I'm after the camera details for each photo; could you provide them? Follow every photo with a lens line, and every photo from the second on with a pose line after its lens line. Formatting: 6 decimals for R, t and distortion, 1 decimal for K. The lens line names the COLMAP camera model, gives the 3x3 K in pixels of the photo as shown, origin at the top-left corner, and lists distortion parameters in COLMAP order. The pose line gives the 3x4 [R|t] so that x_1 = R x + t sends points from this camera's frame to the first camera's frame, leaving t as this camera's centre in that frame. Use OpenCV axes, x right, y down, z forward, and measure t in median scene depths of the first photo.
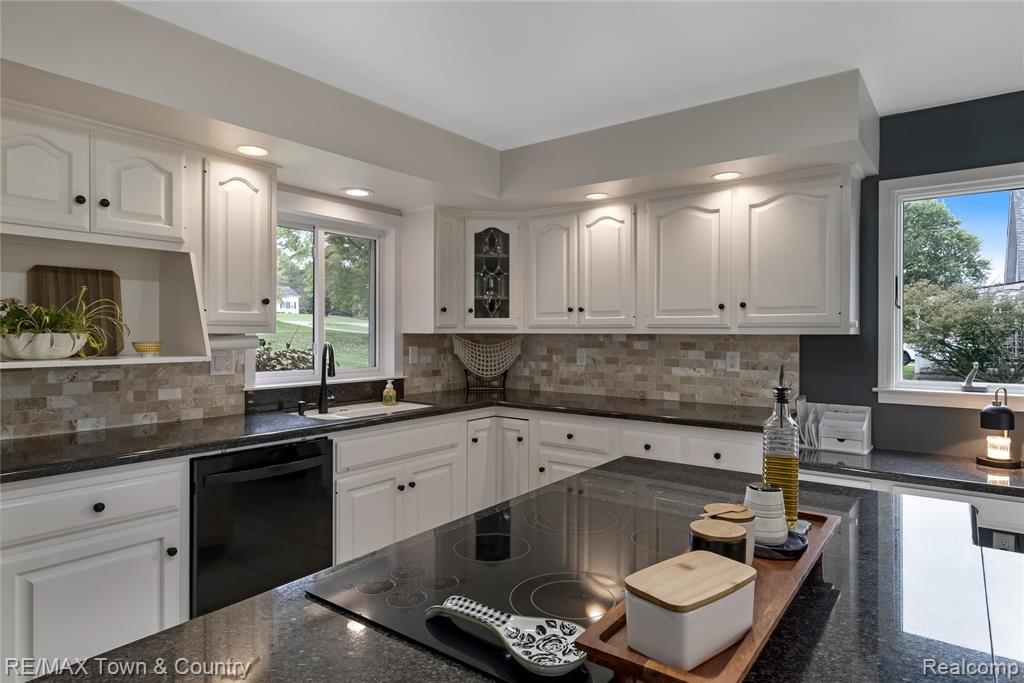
lens RADIAL K [[595.4, 0, 515.2], [0, 595.4, 335.3], [0, 0, 1]] dist [-0.000610, 0.001484]
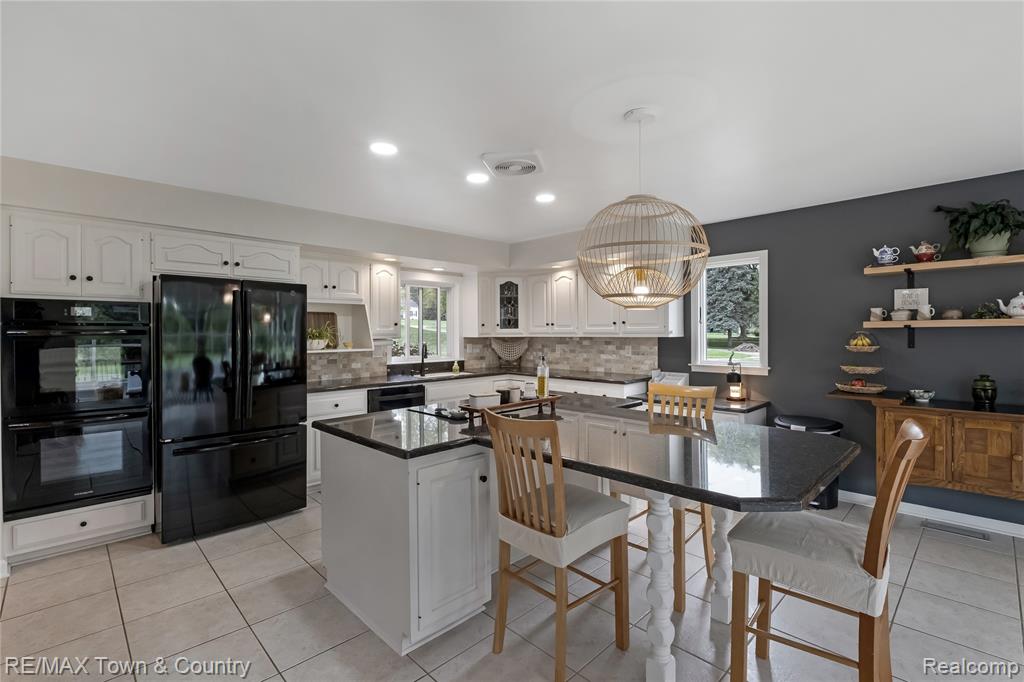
lens RADIAL K [[467.3, 0, 514.0], [0, 467.3, 335.2], [0, 0, 1]] dist [0.008571, -0.007379]
pose [[0.988935, -0.007677, -0.148149, 0.219359], [0.007812, 0.999969, 0.000330, -0.009784], [0.148142, -0.001483, 0.988965, -0.527691]]
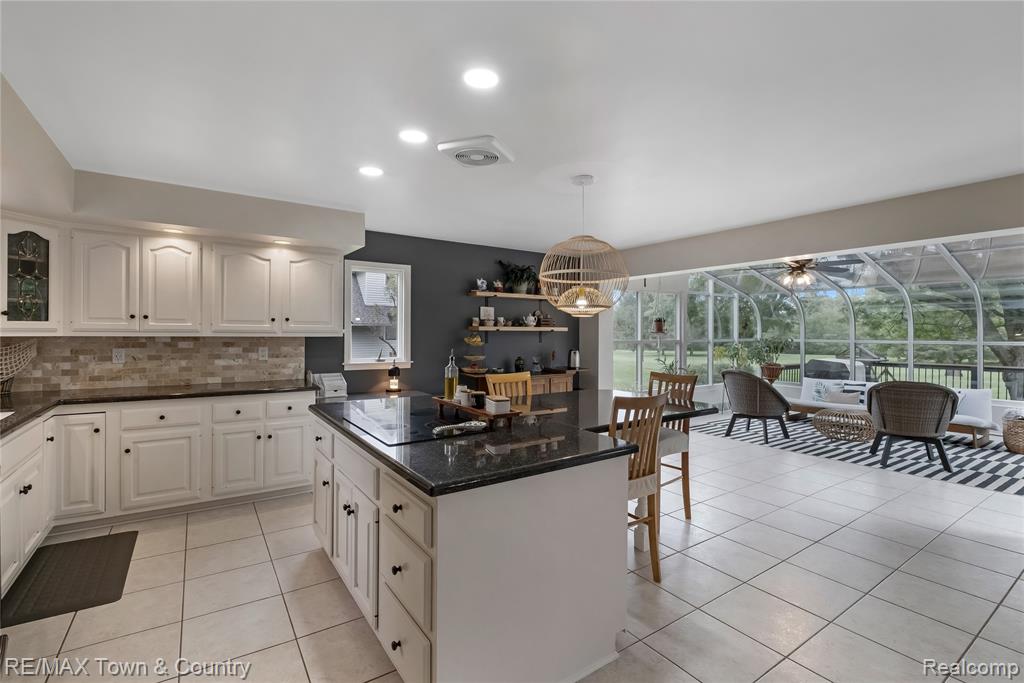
lens RADIAL K [[467.3, 0, 516.7], [0, 467.3, 334.4], [0, 0, 1]] dist [0.008571, -0.007379]
pose [[0.315175, -0.002879, 0.949029, -0.590027], [-0.001725, 0.999992, 0.003606, -0.012150], [-0.949032, -0.002773, 0.315167, -0.034699]]
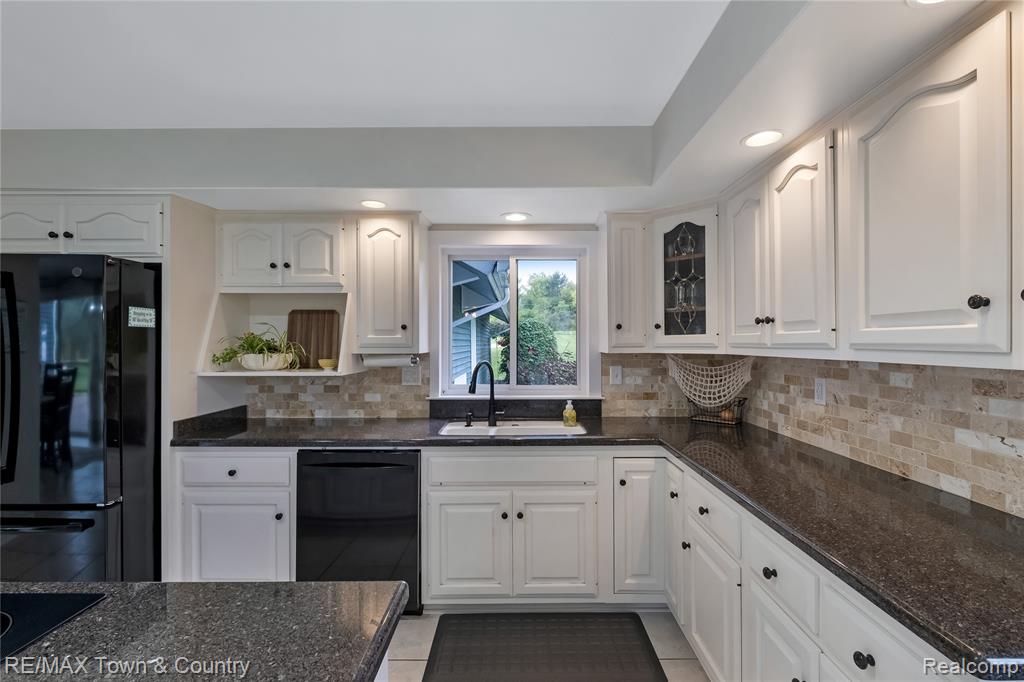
lens RADIAL K [[467.3, 0, 516.9], [0, 467.3, 342.6], [0, 0, 1]] dist [0.008571, -0.007379]
pose [[0.599605, -0.004744, -0.800282, 0.370094], [-0.000700, 0.999979, -0.006452, -0.015570], [0.800296, 0.004429, 0.599589, 0.488942]]
